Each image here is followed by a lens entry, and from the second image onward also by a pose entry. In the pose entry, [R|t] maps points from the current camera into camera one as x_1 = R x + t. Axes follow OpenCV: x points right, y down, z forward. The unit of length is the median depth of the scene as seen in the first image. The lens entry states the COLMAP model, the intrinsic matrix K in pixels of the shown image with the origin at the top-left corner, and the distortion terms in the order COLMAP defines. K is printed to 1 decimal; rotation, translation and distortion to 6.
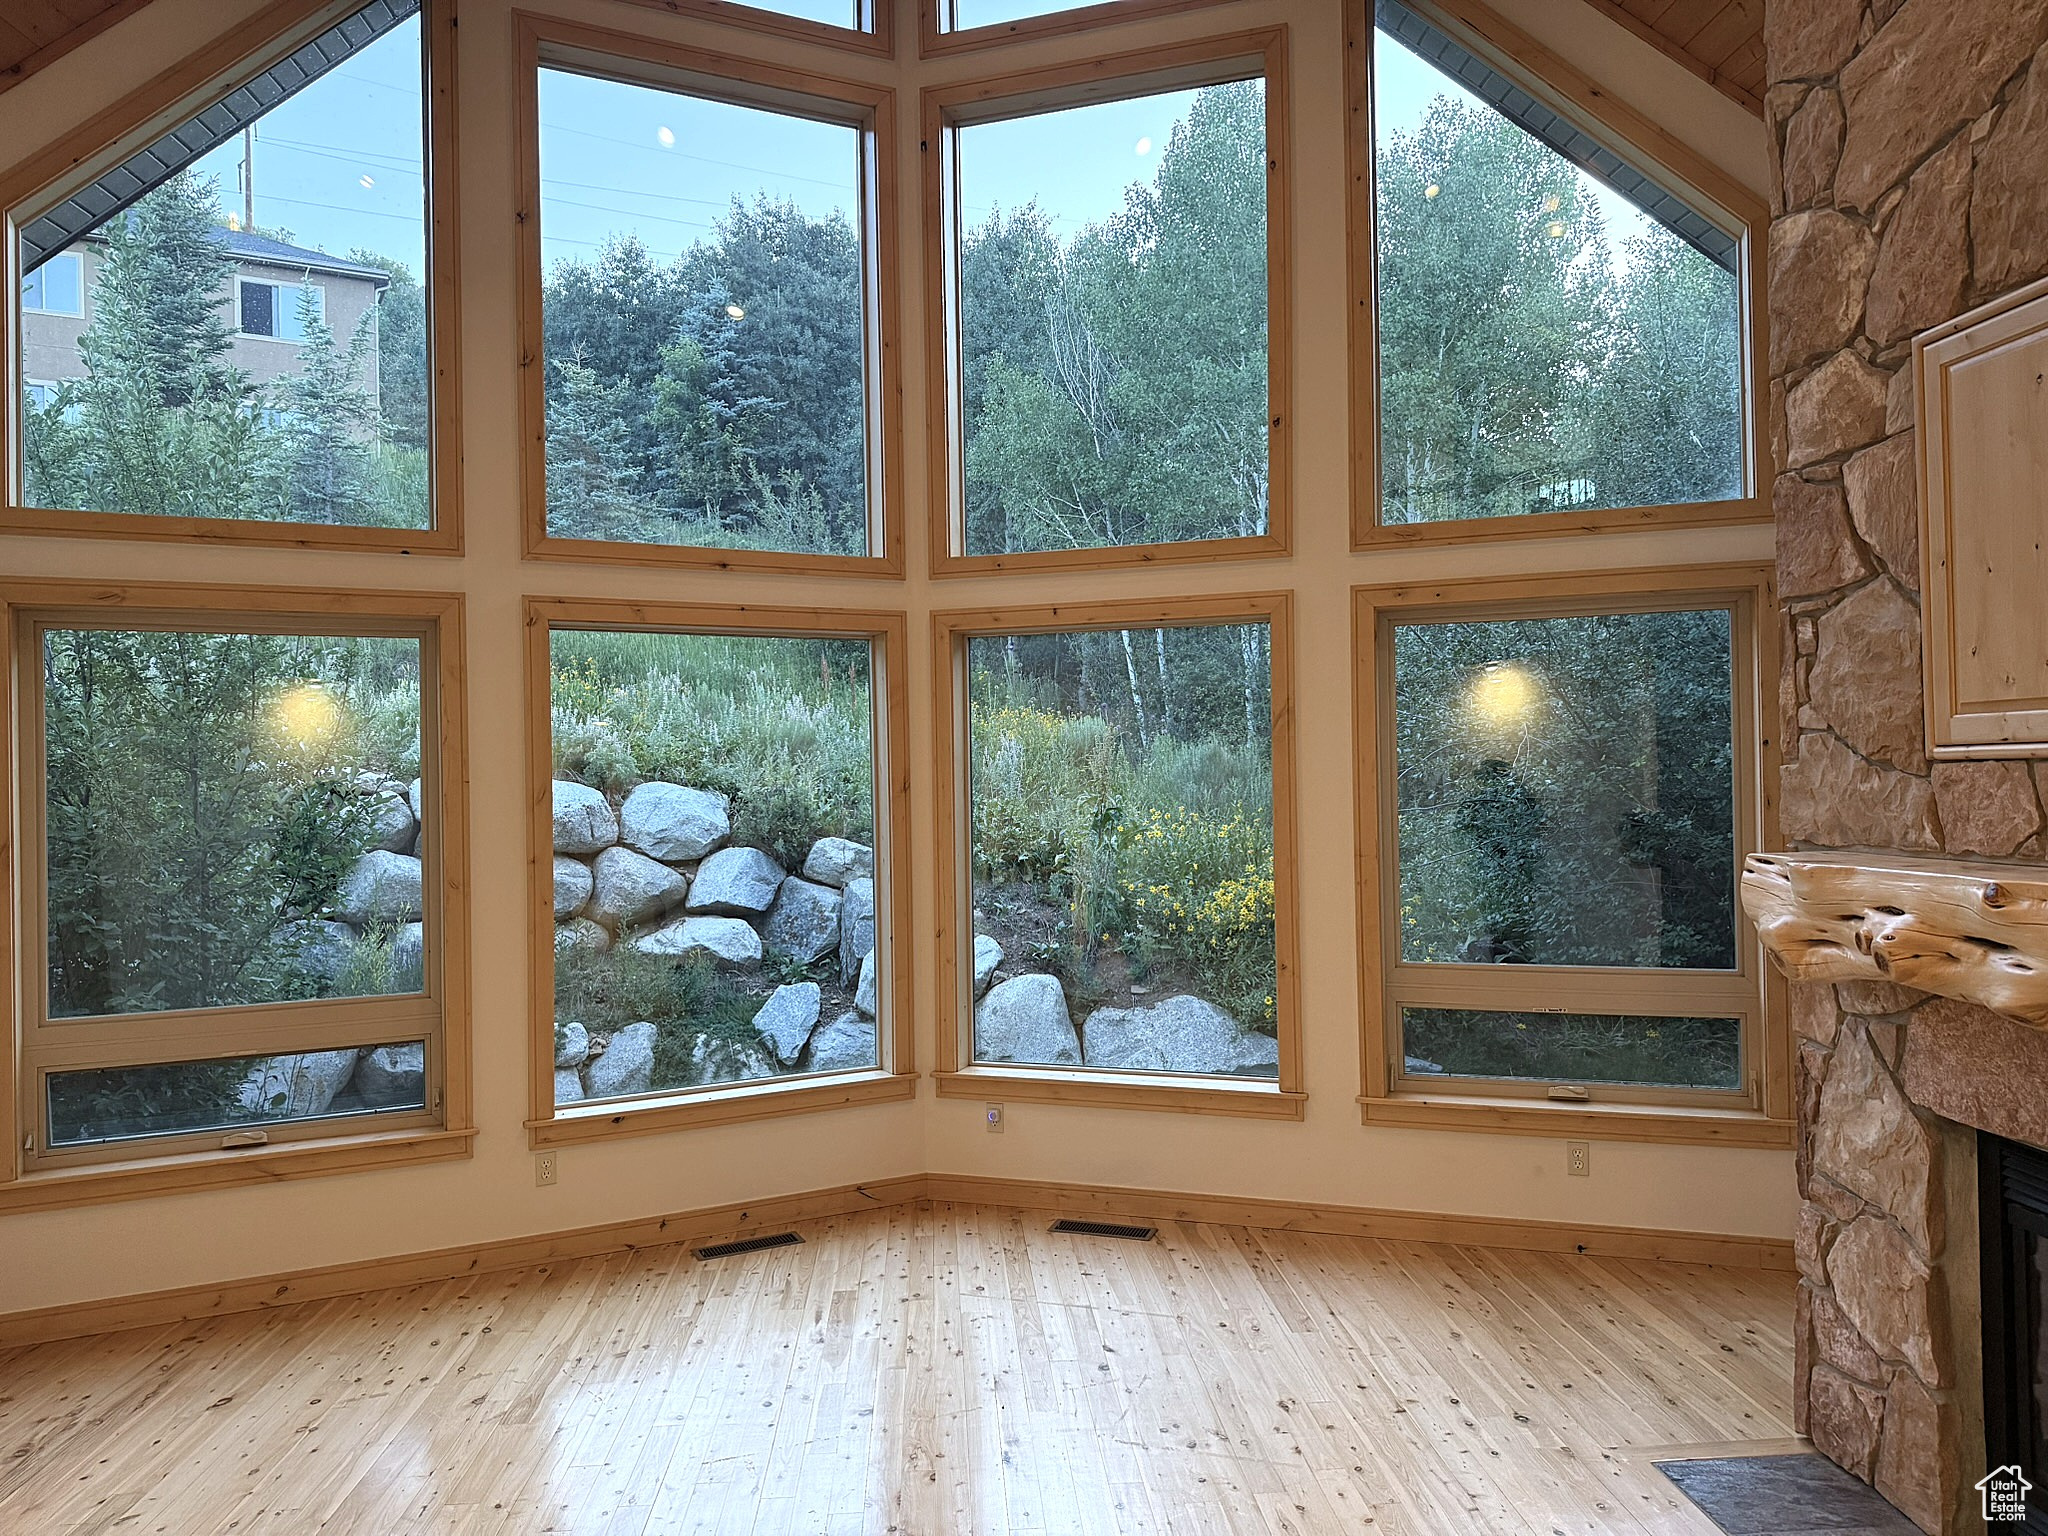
lens RADIAL K [[1436.7, 0, 1024.0], [0, 1436.7, 768.0], [0, 0, 1]] dist [0.106202, -0.130485]
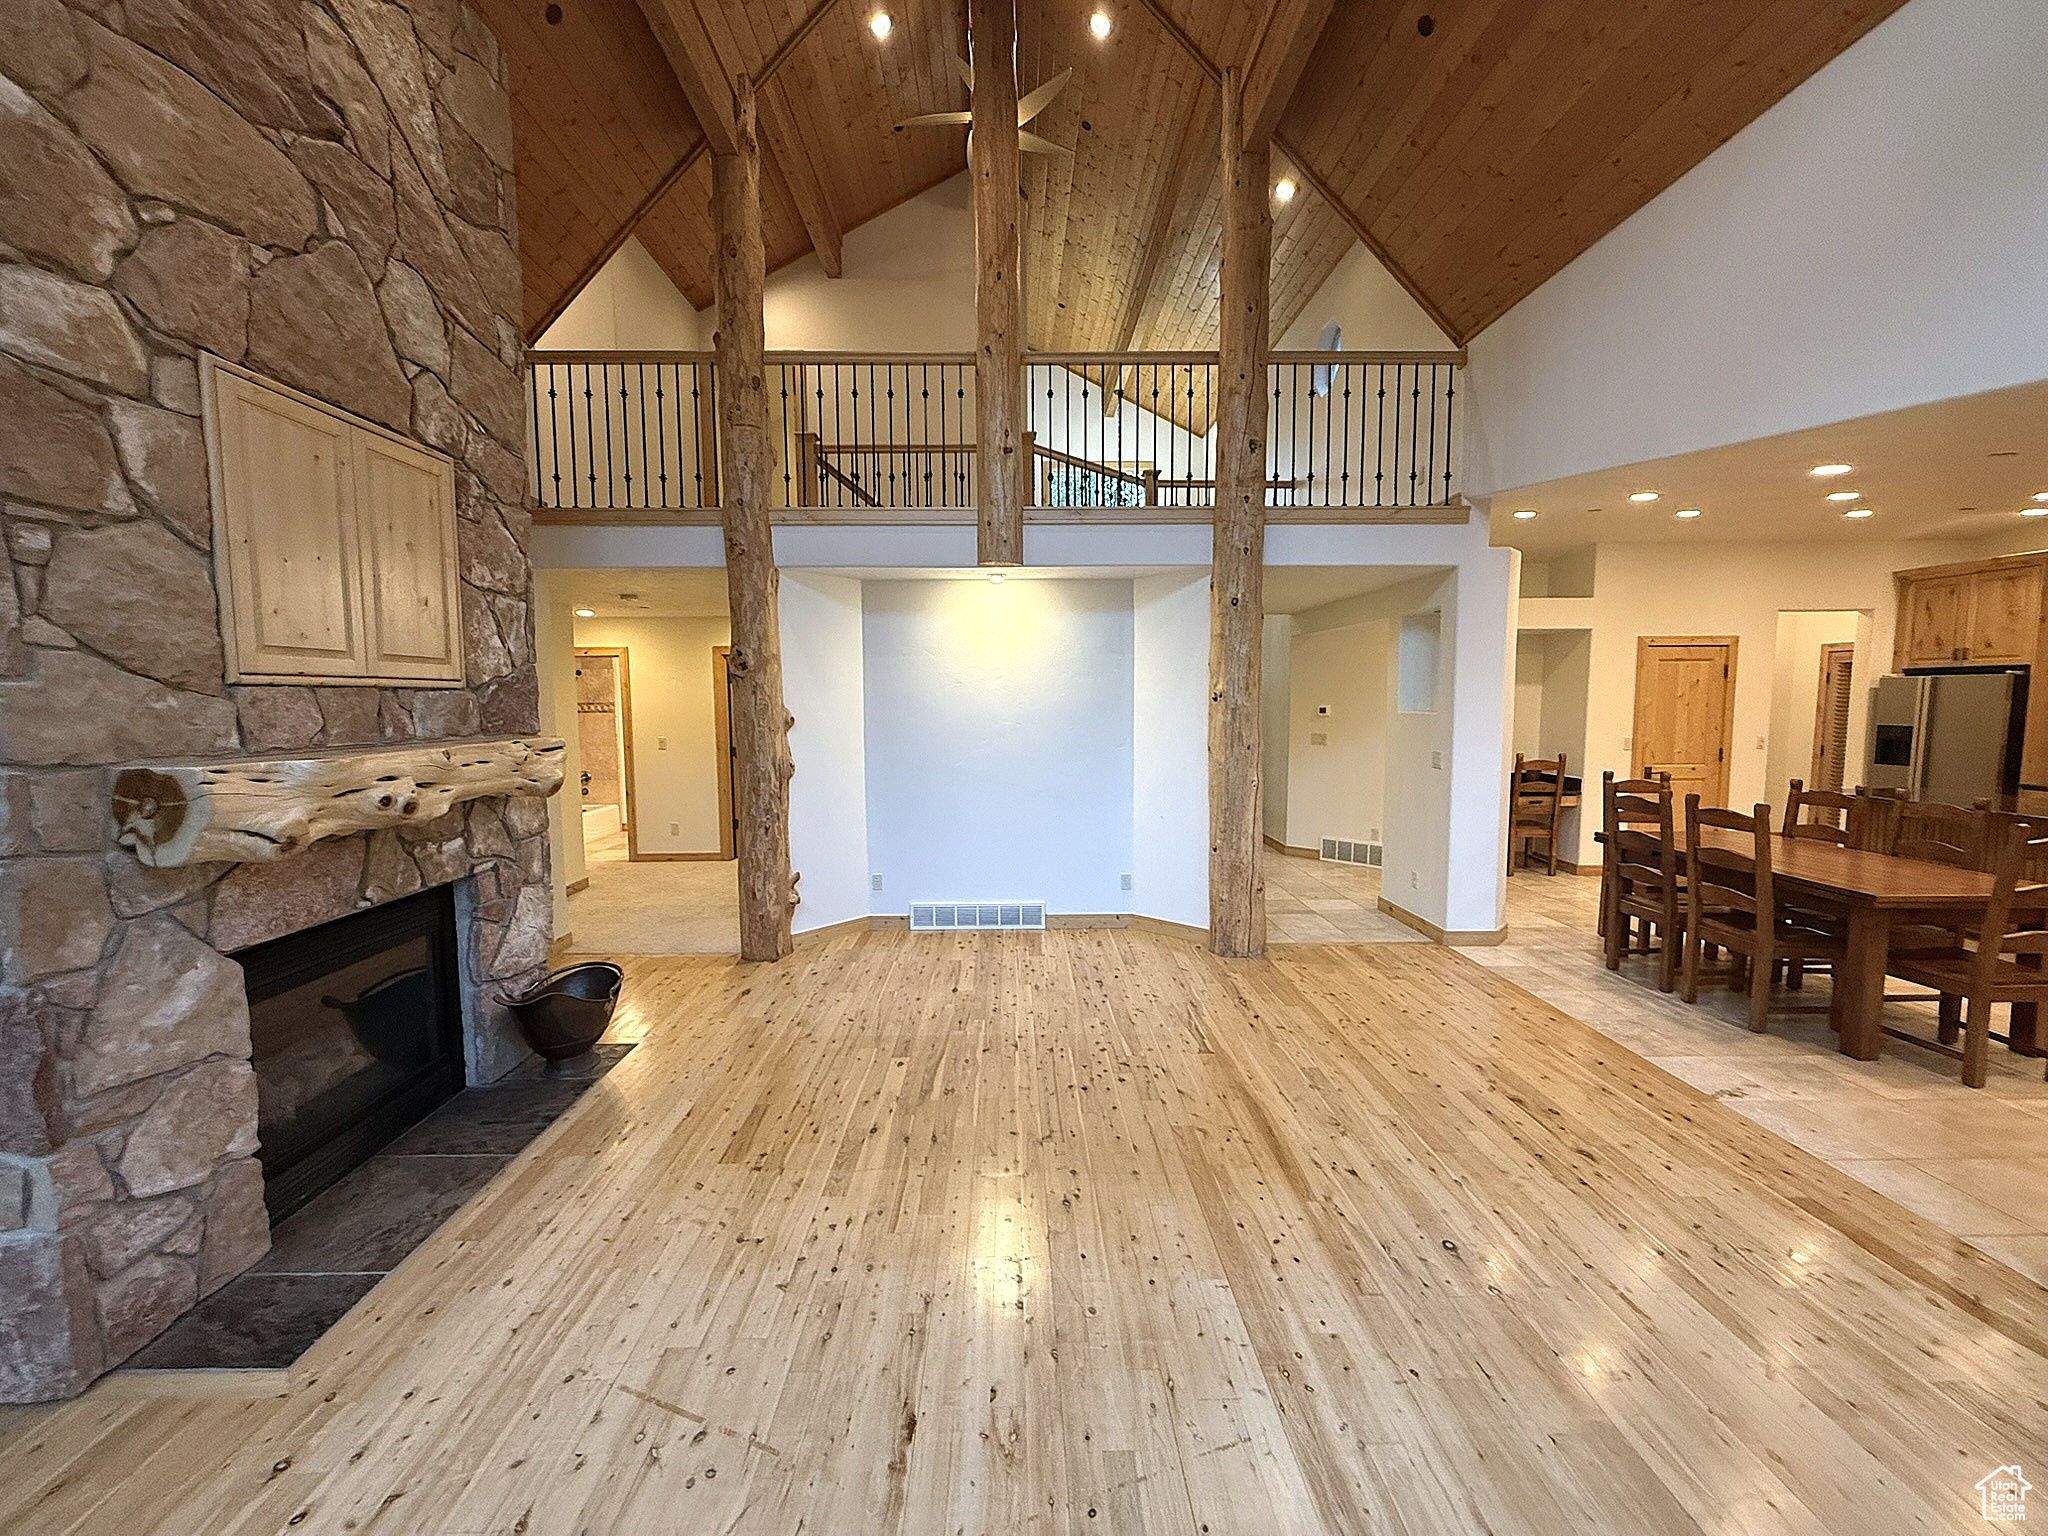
lens RADIAL K [[814.2, 0, 1019.1], [0, 814.2, 769.4], [0, 0, 1]] dist [-0.001961, -0.000487]
pose [[-0.998303, 0.021092, 0.054283, -0.125598], [0.025426, 0.996435, 0.080442, 0.028892], [-0.052393, 0.081685, -0.995280, 1.602856]]
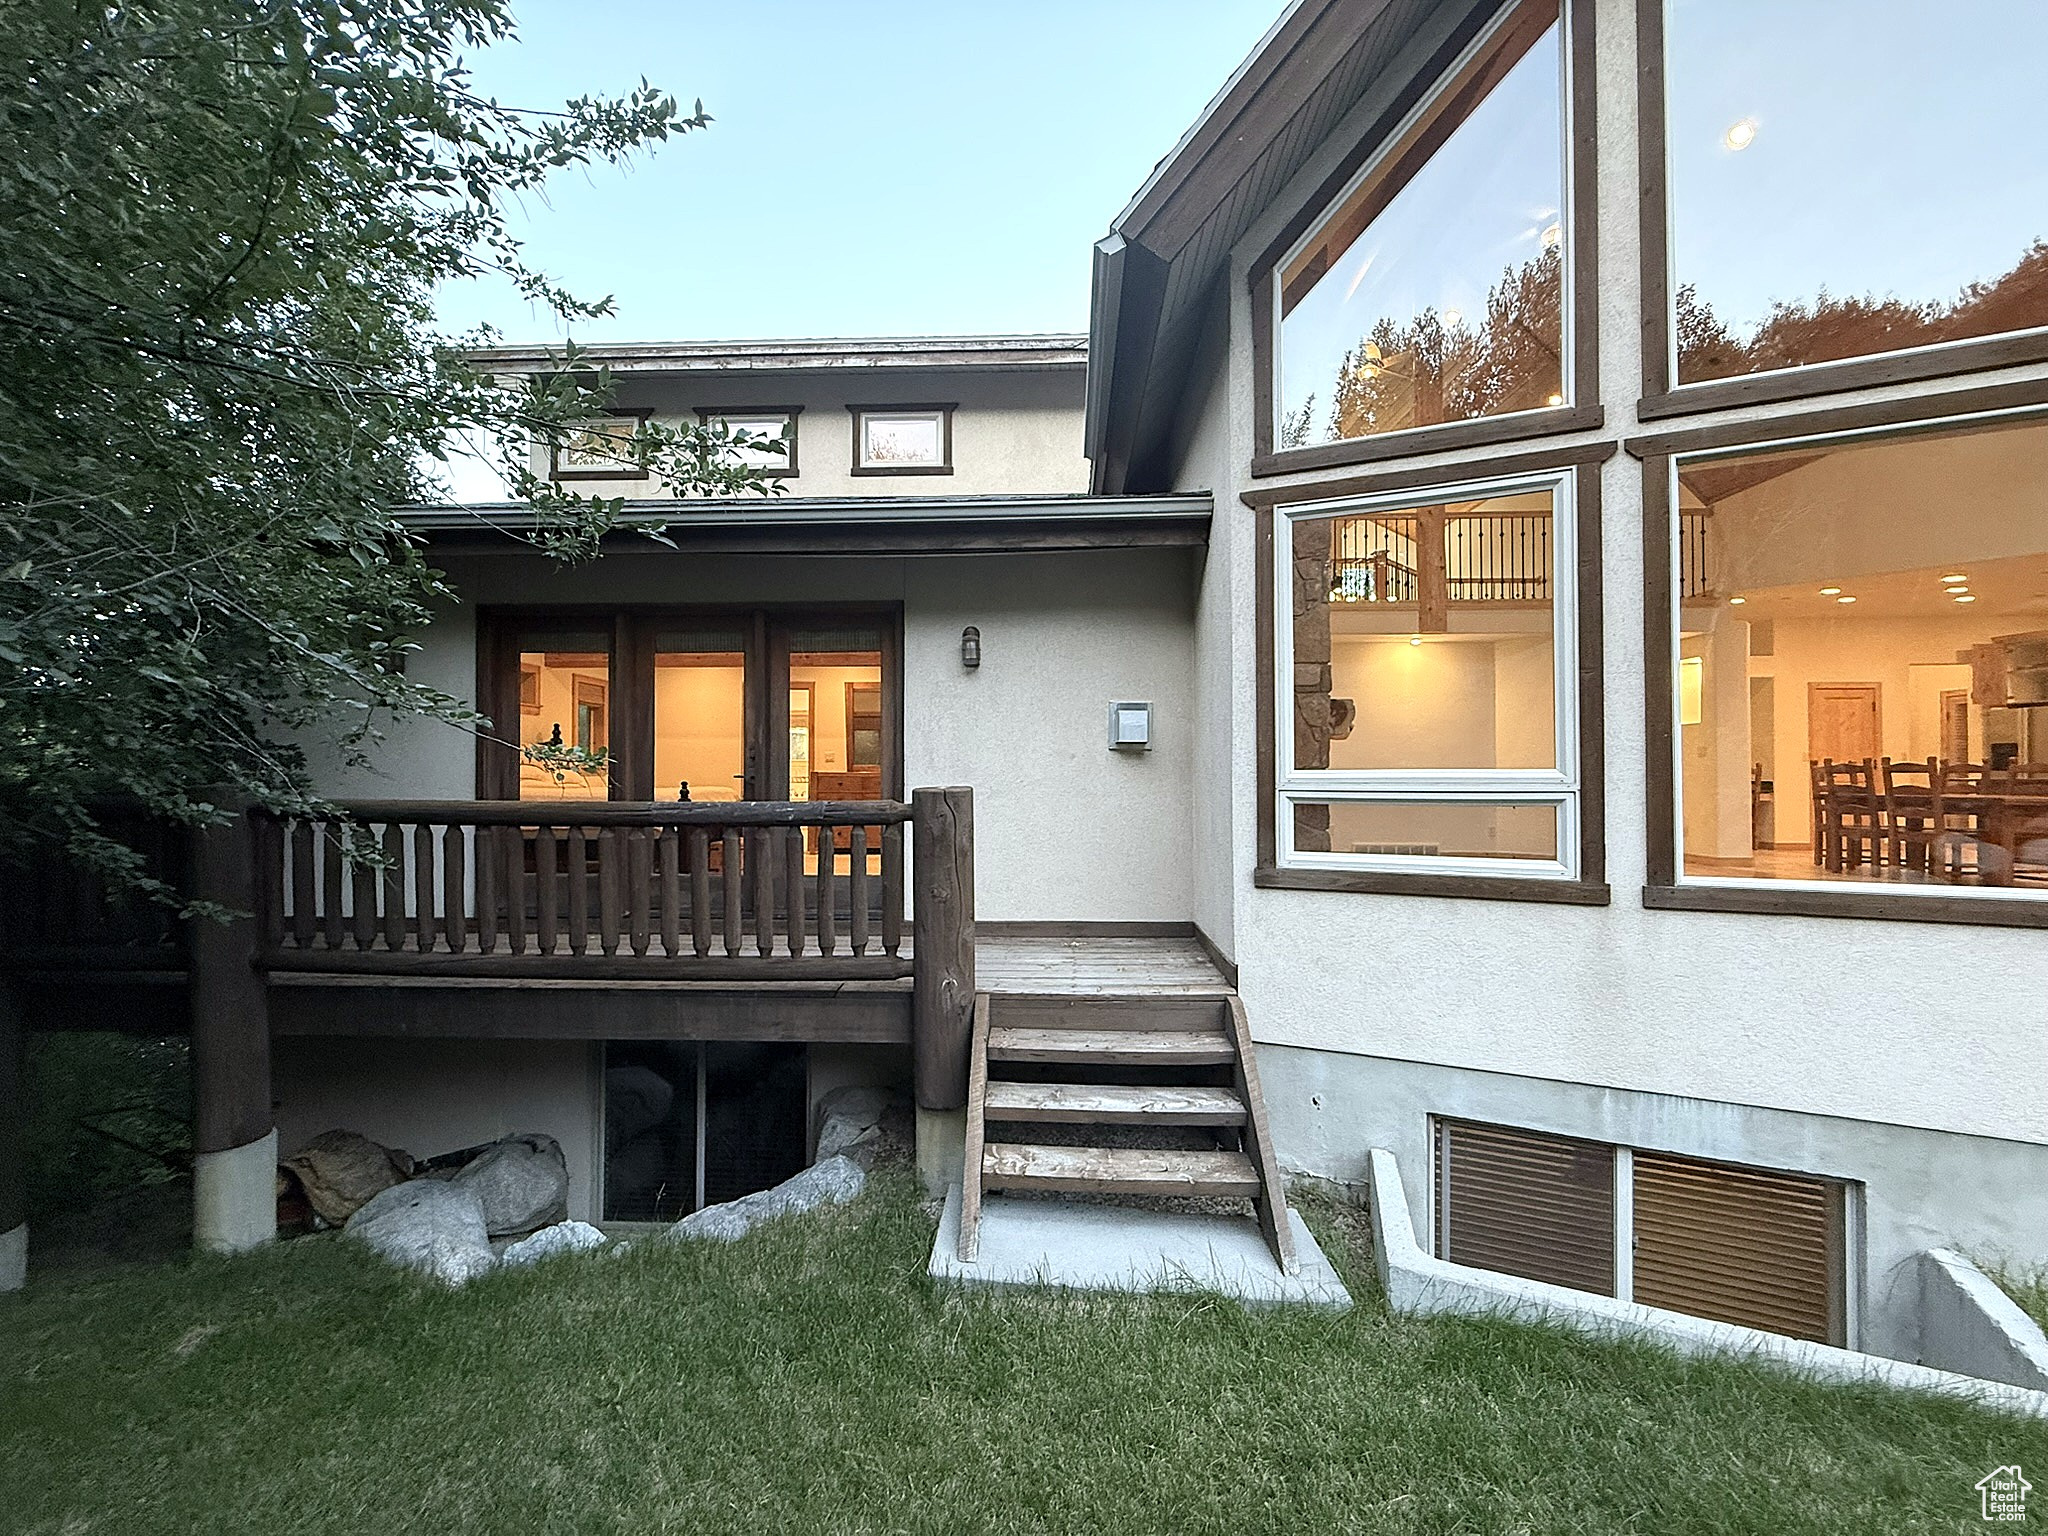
lens RADIAL K [[817.0, 0, 1025.8], [0, 817.0, 759.9], [0, 0, 1]] dist [-0.000353, 0.000010]
pose [[-0.994453, 0.022131, 0.102830, 0.773663], [0.019328, 0.999416, -0.028171, 0.180848], [-0.103394, -0.026027, -0.994300, 2.511475]]
